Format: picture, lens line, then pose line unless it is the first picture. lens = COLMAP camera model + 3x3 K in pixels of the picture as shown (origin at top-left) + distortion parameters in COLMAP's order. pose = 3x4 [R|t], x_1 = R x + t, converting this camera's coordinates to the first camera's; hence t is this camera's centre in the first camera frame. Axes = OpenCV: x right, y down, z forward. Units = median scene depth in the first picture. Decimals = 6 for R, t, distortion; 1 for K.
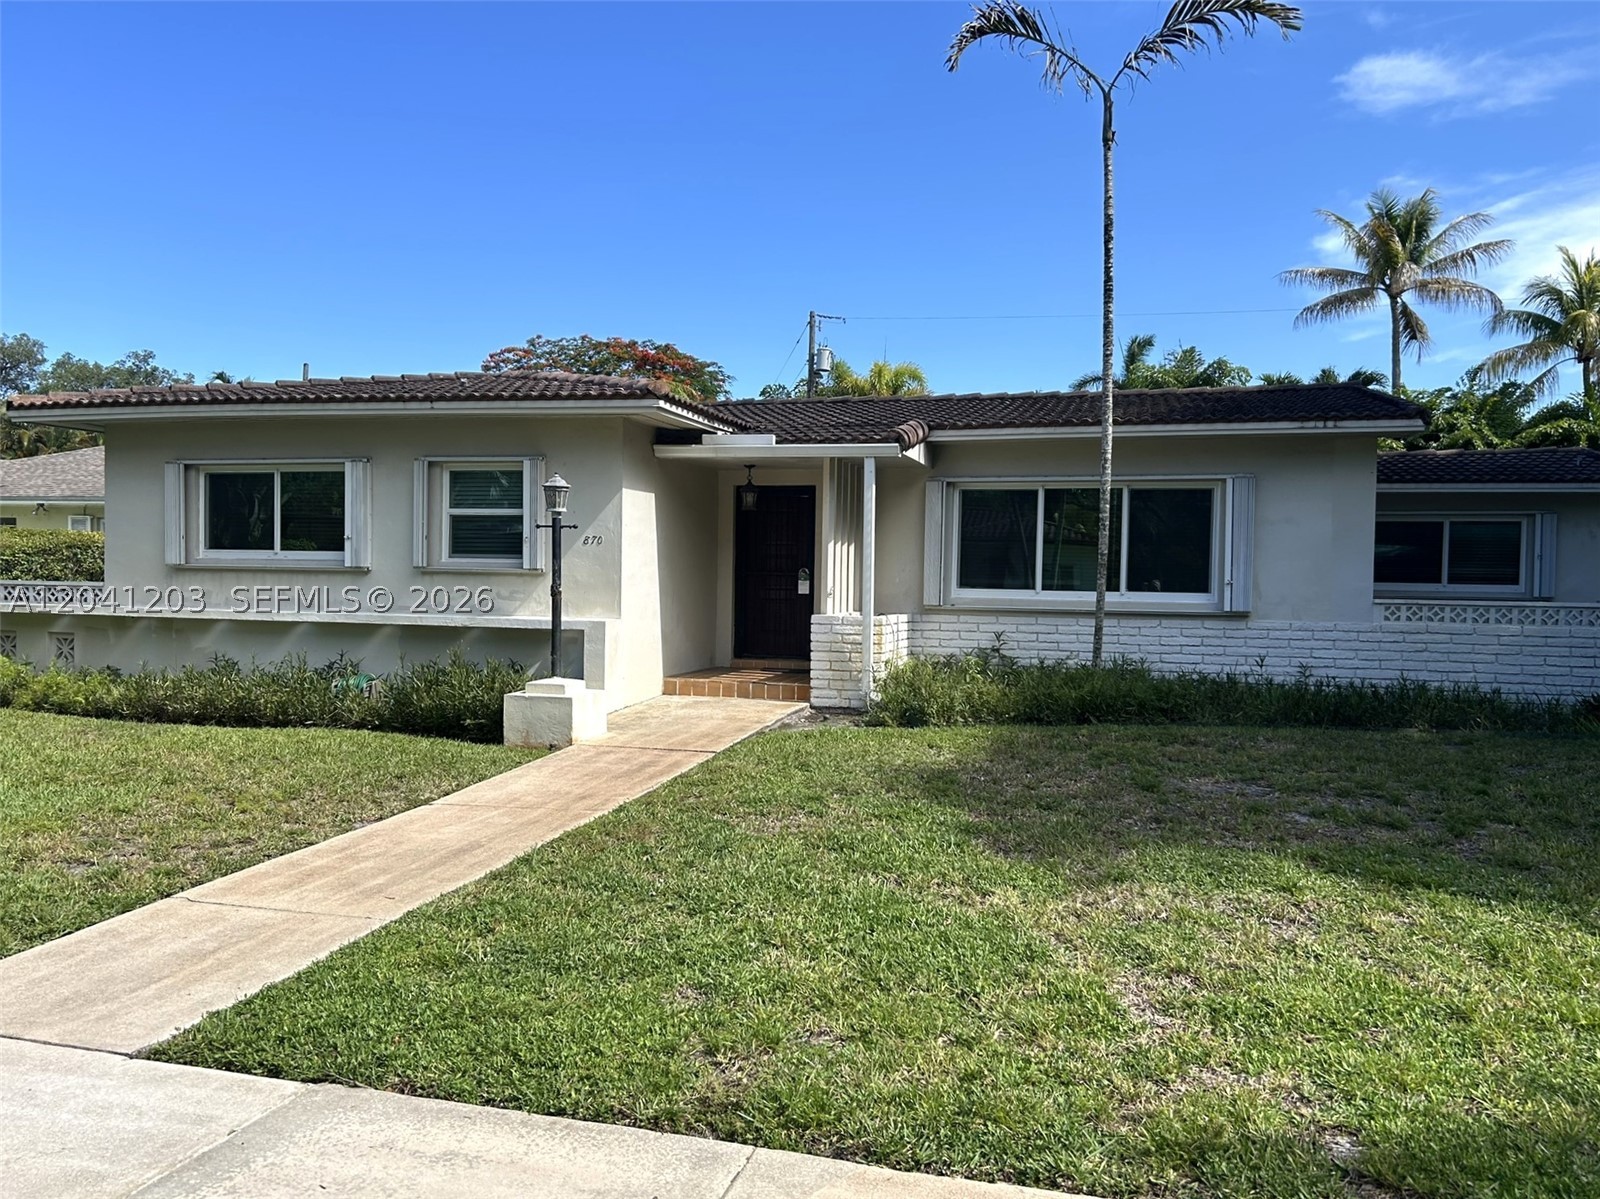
lens RADIAL K [[1207.6, 0, 920.7], [0, 1207.6, 619.9], [0, 0, 1]] dist [0.044031, -0.052351]
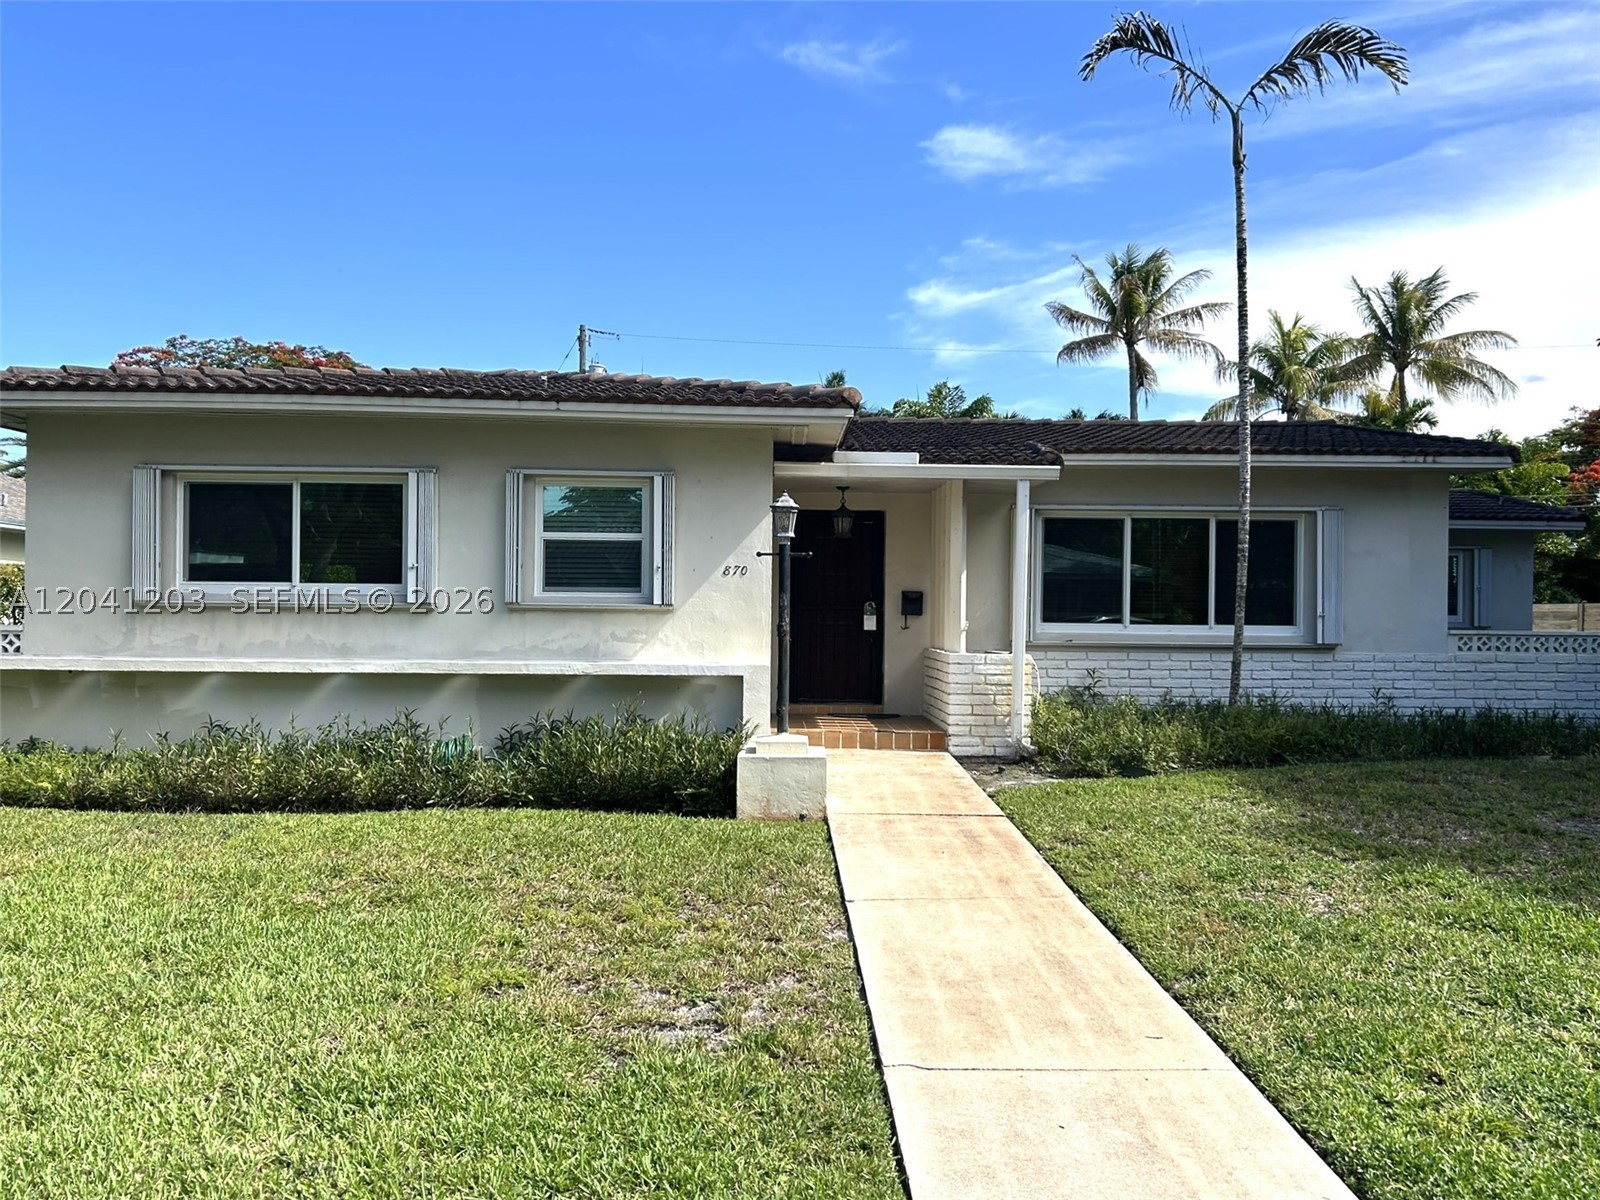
lens RADIAL K [[1207.6, 0, 797.4], [0, 1207.6, 593.5], [0, 0, 1]] dist [0.044031, -0.052351]
pose [[0.960475, -0.002028, 0.278360, -0.438953], [0.015200, 0.998864, -0.045170, -0.009786], [-0.277953, 0.047616, 0.959414, 0.162035]]
